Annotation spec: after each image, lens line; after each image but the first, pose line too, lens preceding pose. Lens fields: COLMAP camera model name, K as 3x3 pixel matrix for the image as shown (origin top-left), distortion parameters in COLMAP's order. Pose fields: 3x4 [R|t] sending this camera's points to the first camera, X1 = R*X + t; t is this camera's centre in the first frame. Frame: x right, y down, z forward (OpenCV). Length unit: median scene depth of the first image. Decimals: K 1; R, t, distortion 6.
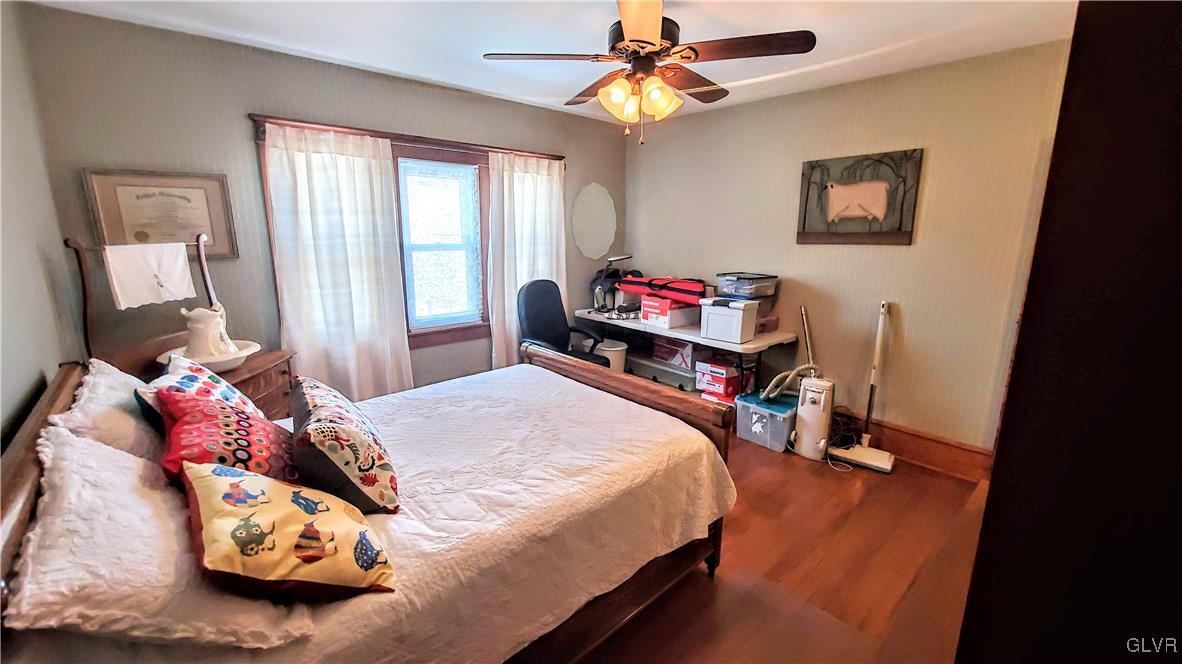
lens RADIAL K [[477.9, 0, 587.4], [0, 477.9, 328.0], [0, 0, 1]] dist [-0.003512, -0.000436]
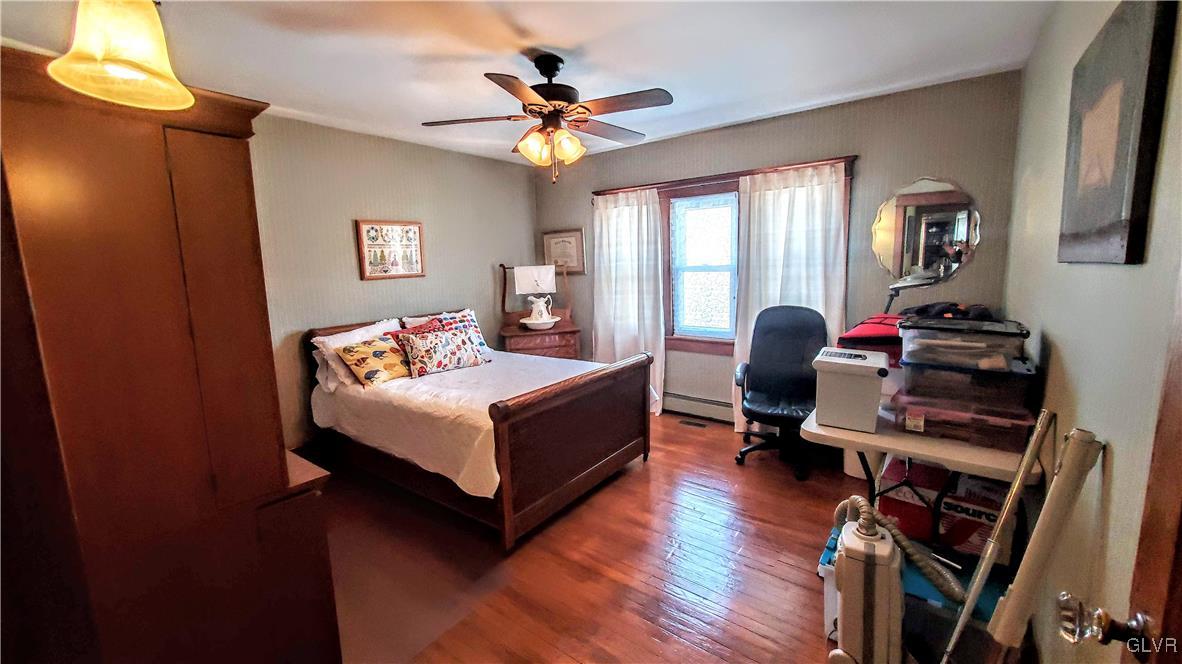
lens RADIAL K [[477.9, 0, 587.4], [0, 477.9, 328.0], [0, 0, 1]] dist [-0.003512, -0.000436]
pose [[0.182608, 0.122992, -0.975463, 0.974575], [-0.171104, 0.980980, 0.091657, -0.107135], [0.968183, 0.150169, 0.200179, 0.644671]]
